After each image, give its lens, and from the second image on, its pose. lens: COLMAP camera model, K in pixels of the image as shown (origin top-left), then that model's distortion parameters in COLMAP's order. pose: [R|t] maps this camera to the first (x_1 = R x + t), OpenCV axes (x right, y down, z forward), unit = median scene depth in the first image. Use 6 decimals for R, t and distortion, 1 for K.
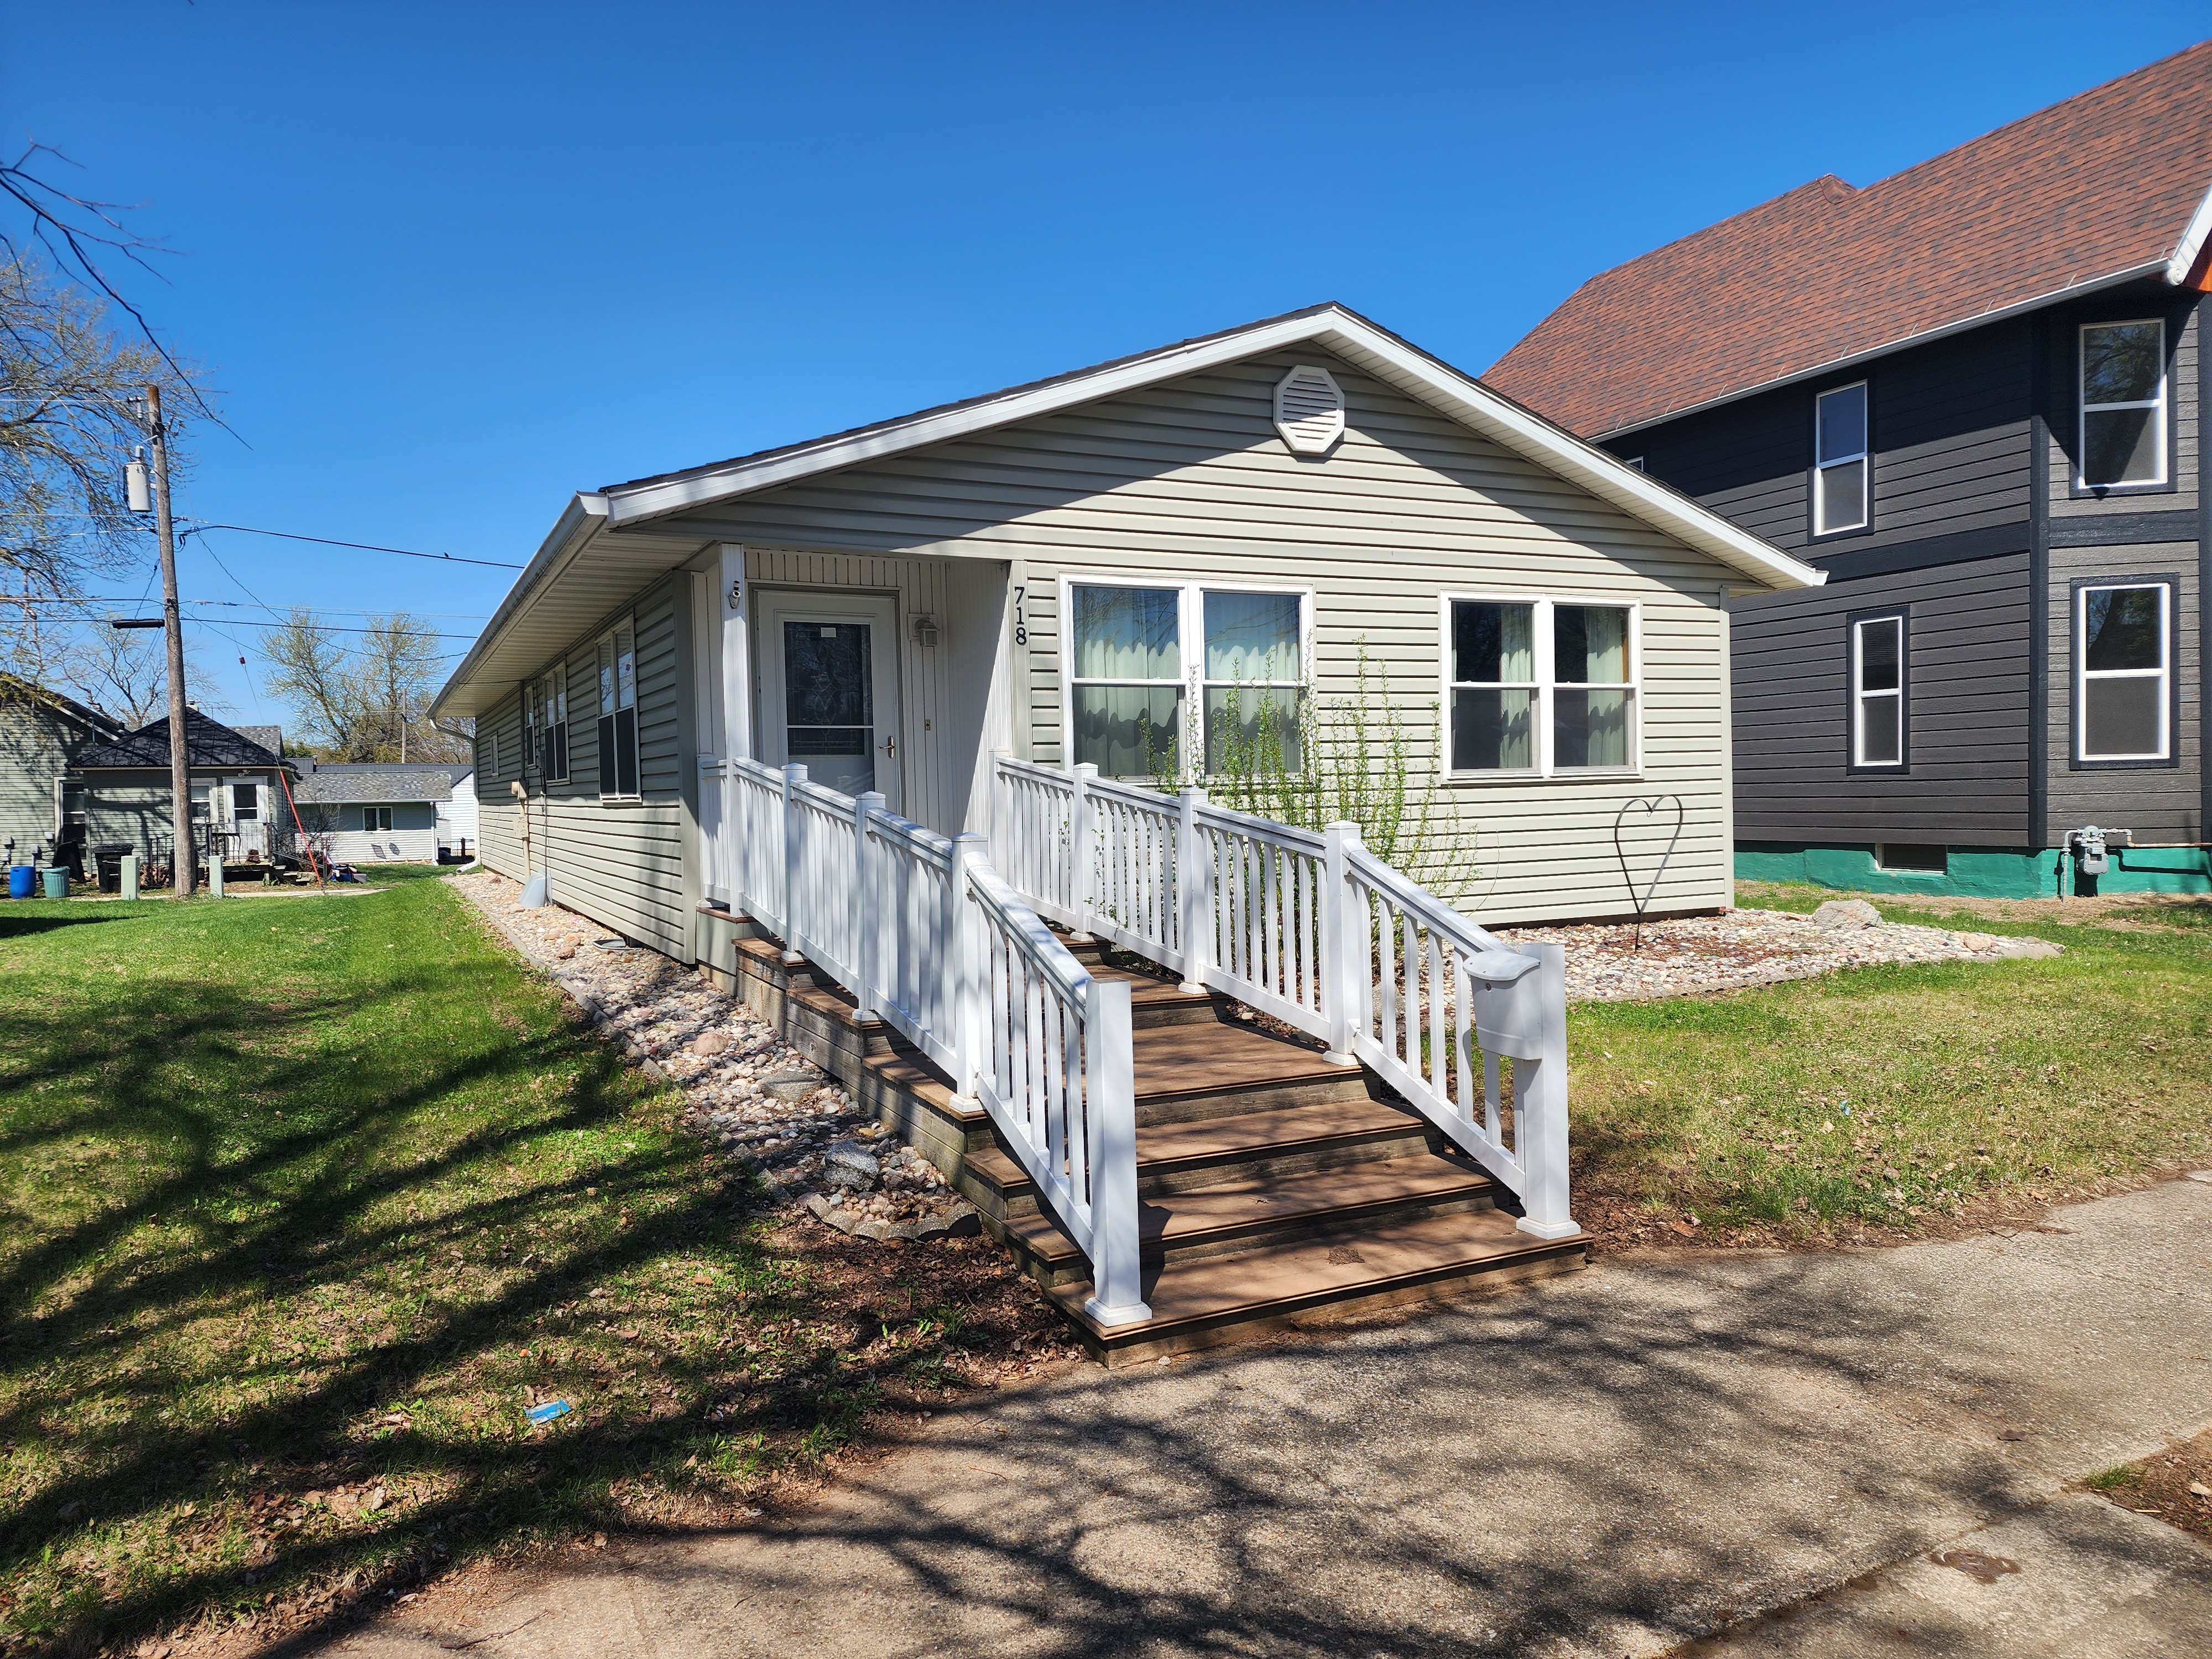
lens RADIAL K [[1488.2, 0, 1098.6], [0, 1488.2, 830.9], [0, 0, 1]] dist [0.038788, -0.037737]
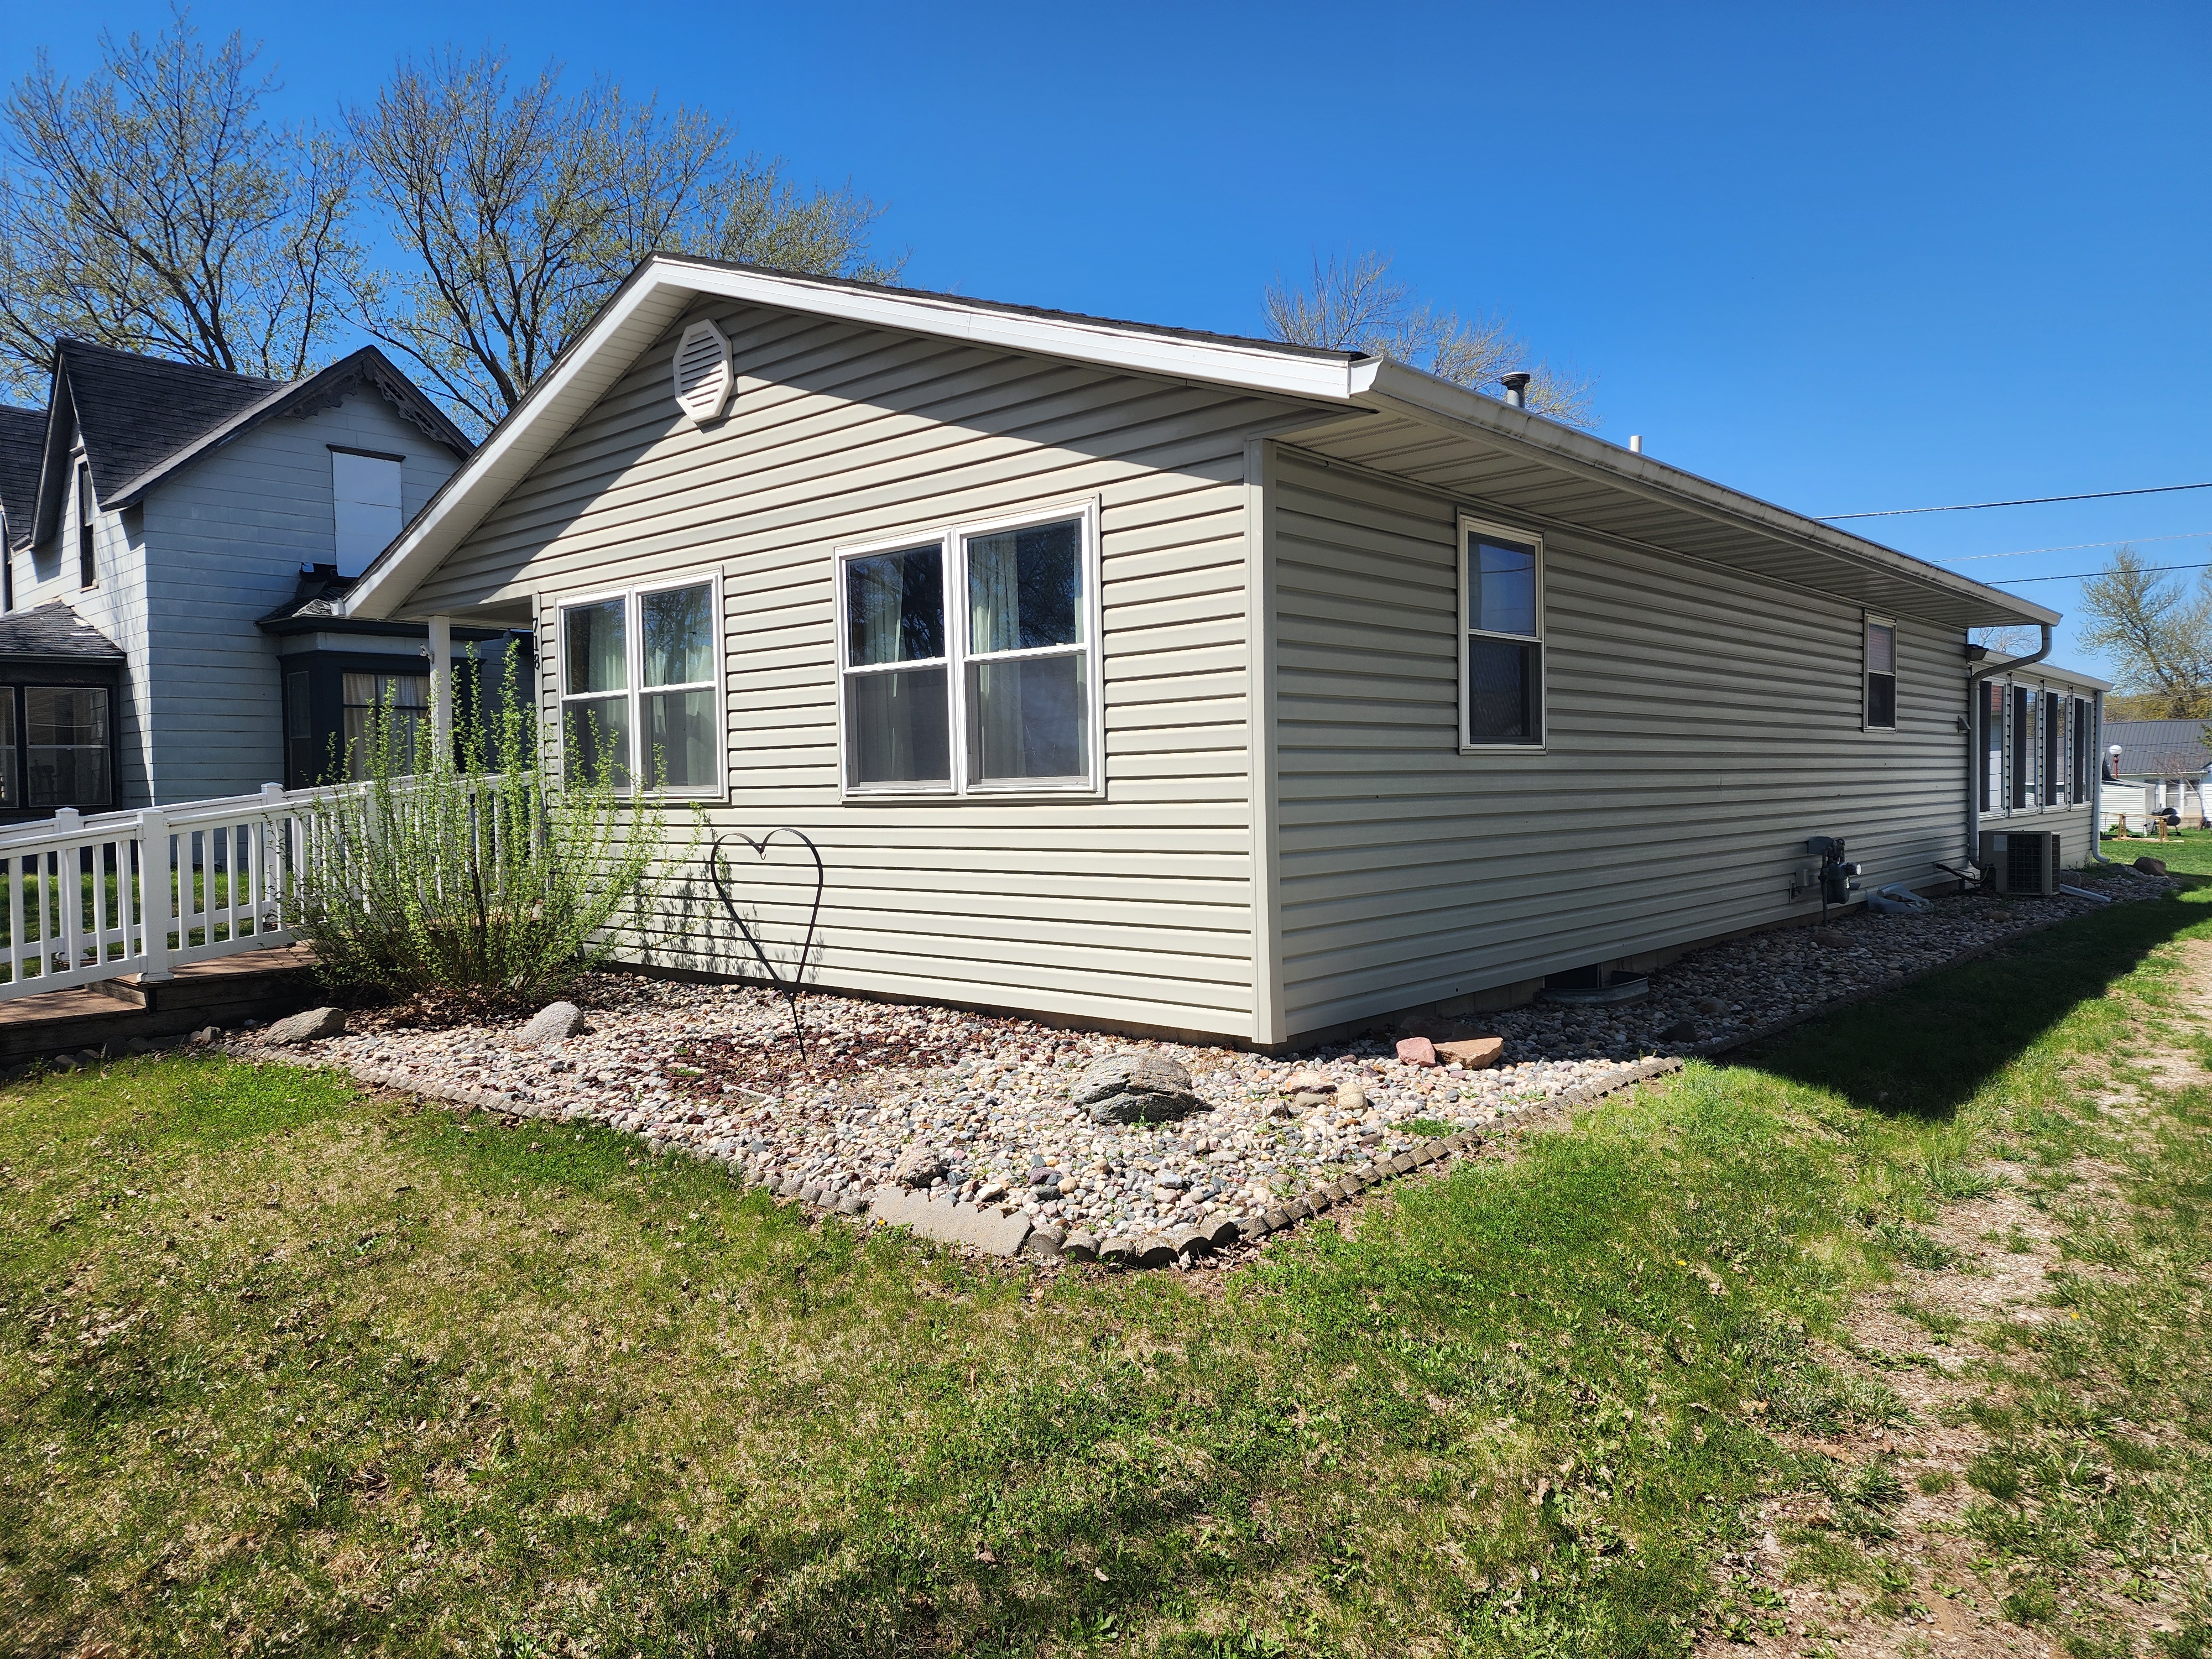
lens RADIAL K [[1488.2, 0, 1107.3], [0, 1488.2, 836.5], [0, 0, 1]] dist [0.038788, -0.037737]
pose [[0.368195, 0.050425, -0.928380, 1.051611], [-0.019213, 0.998728, 0.046626, -0.054501], [0.929550, 0.000670, 0.368695, 0.891677]]
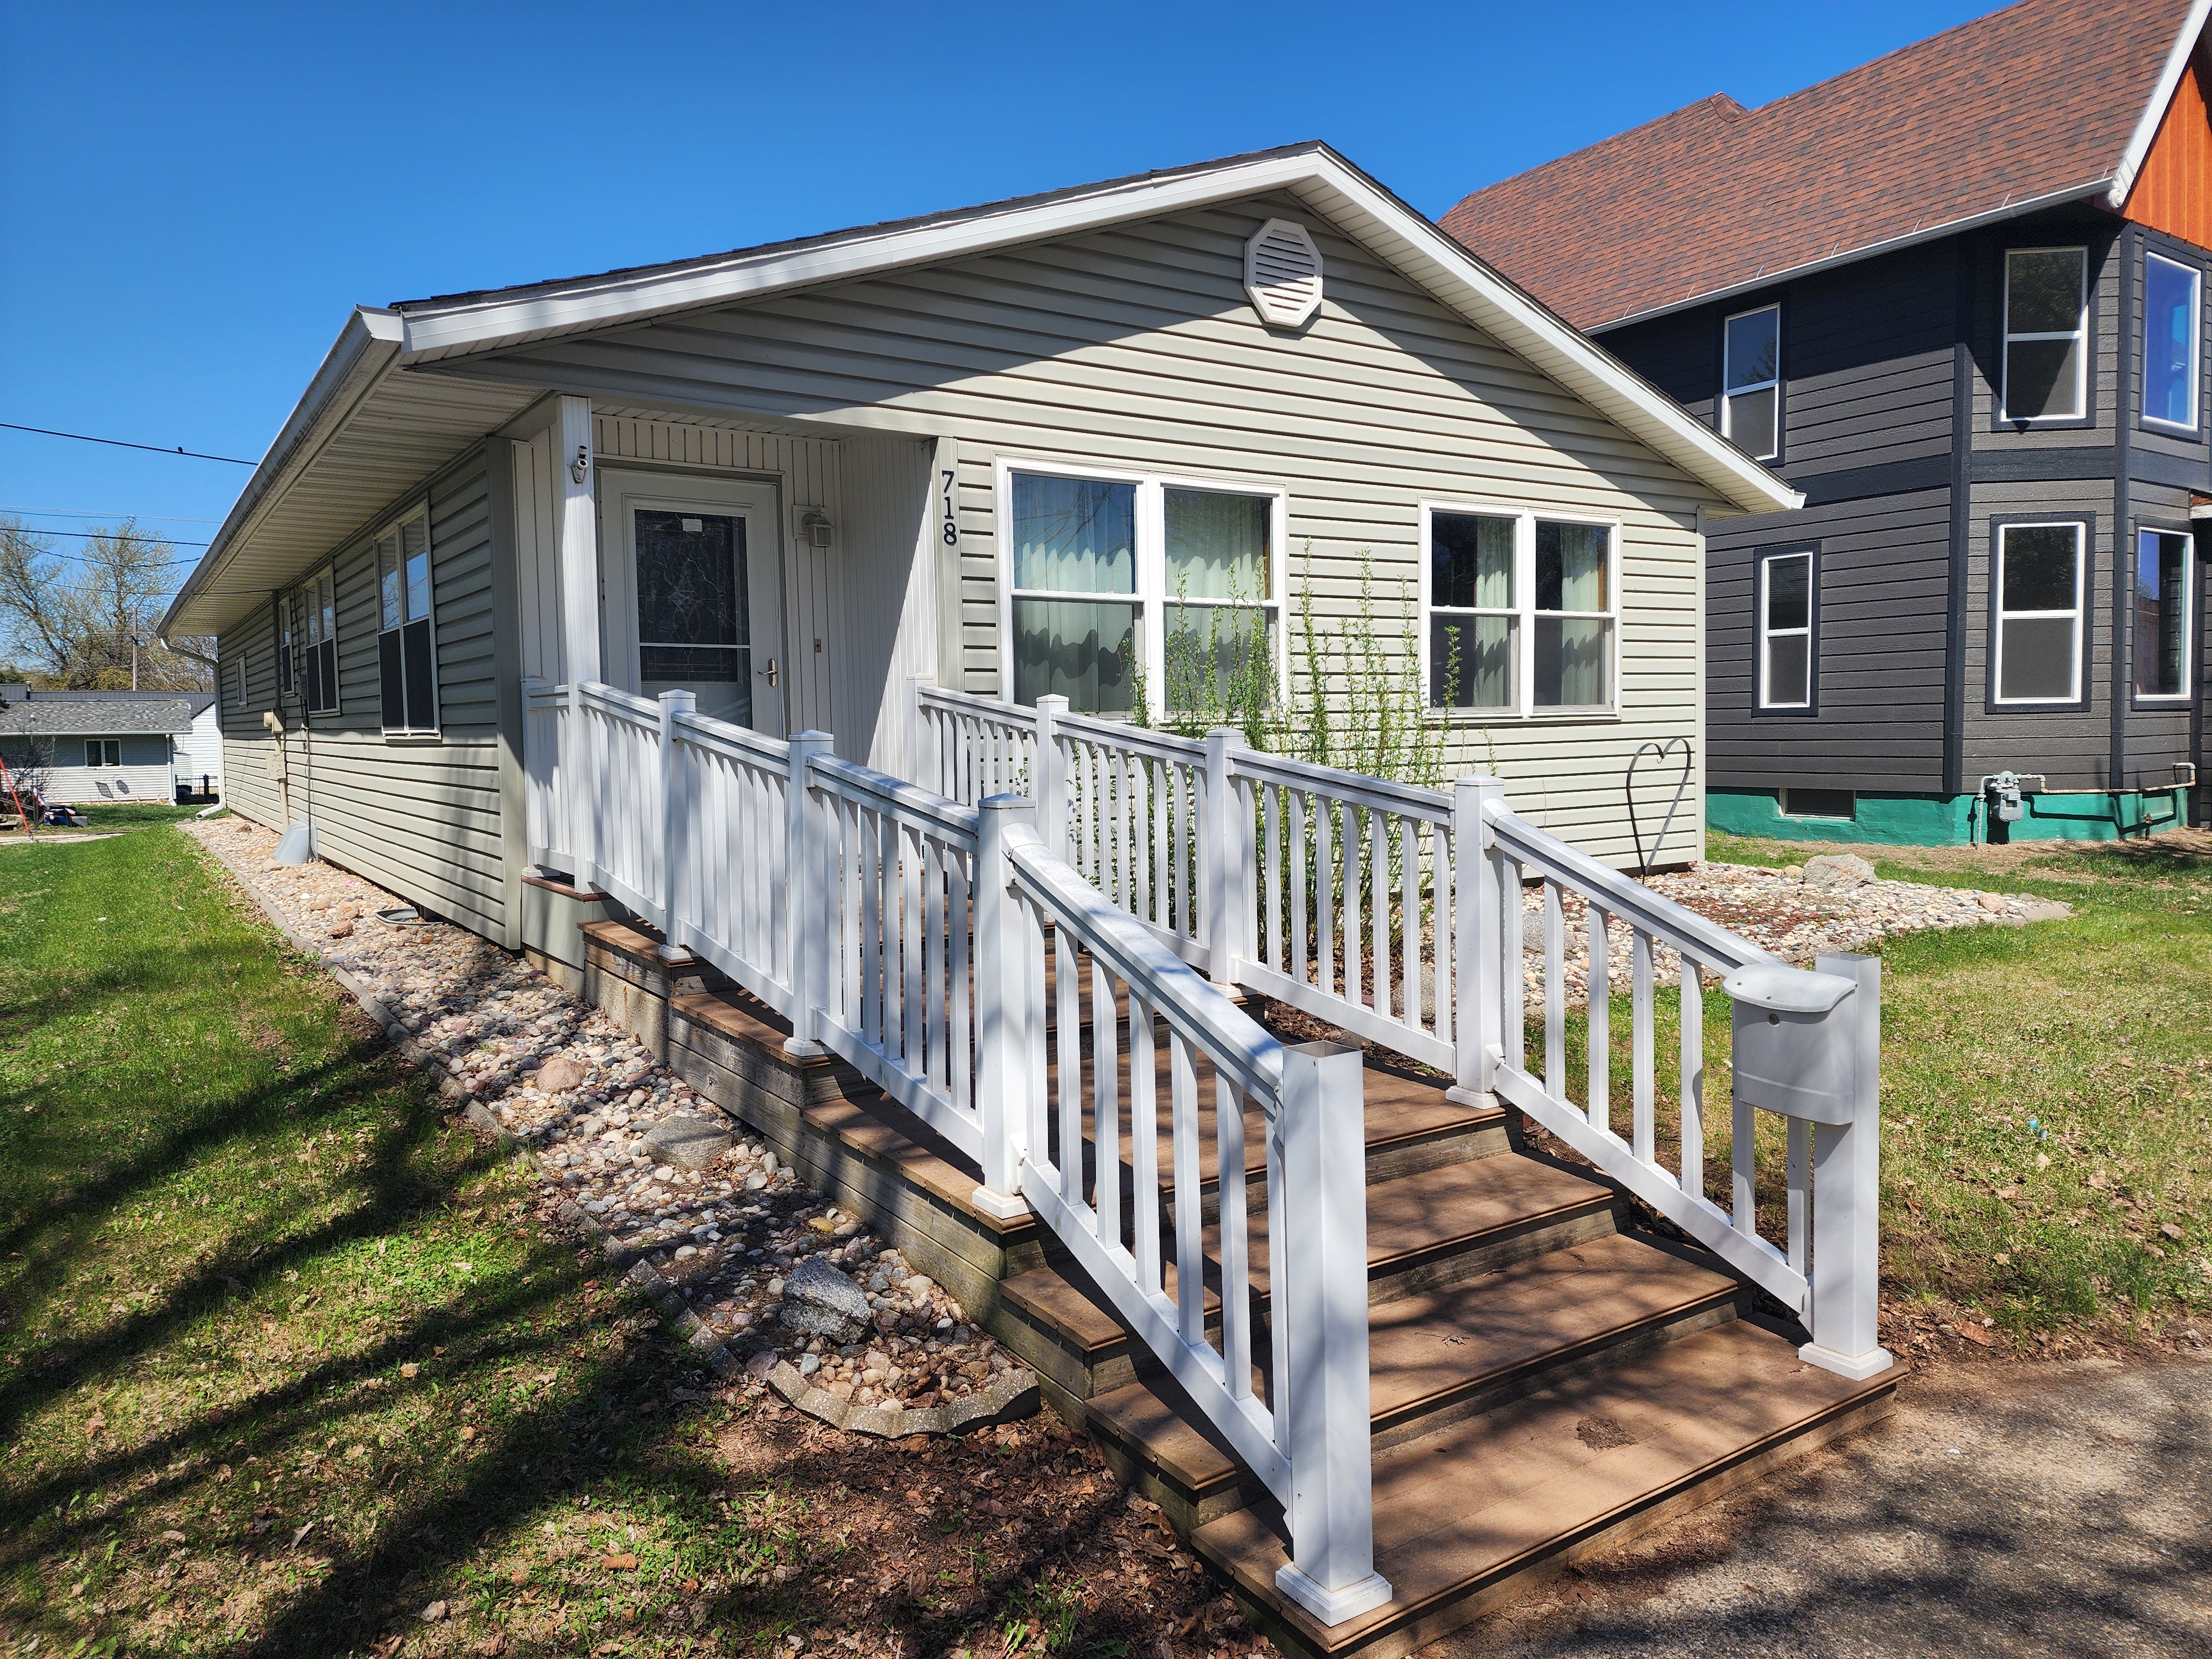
lens RADIAL K [[1488.2, 0, 1113.2], [0, 1488.2, 807.6], [0, 0, 1]] dist [0.038788, -0.037737]
pose [[0.990106, -0.000670, 0.140323, -0.070396], [-0.003090, 0.999642, 0.026576, -0.005870], [-0.140290, -0.026747, 0.989749, 0.178396]]
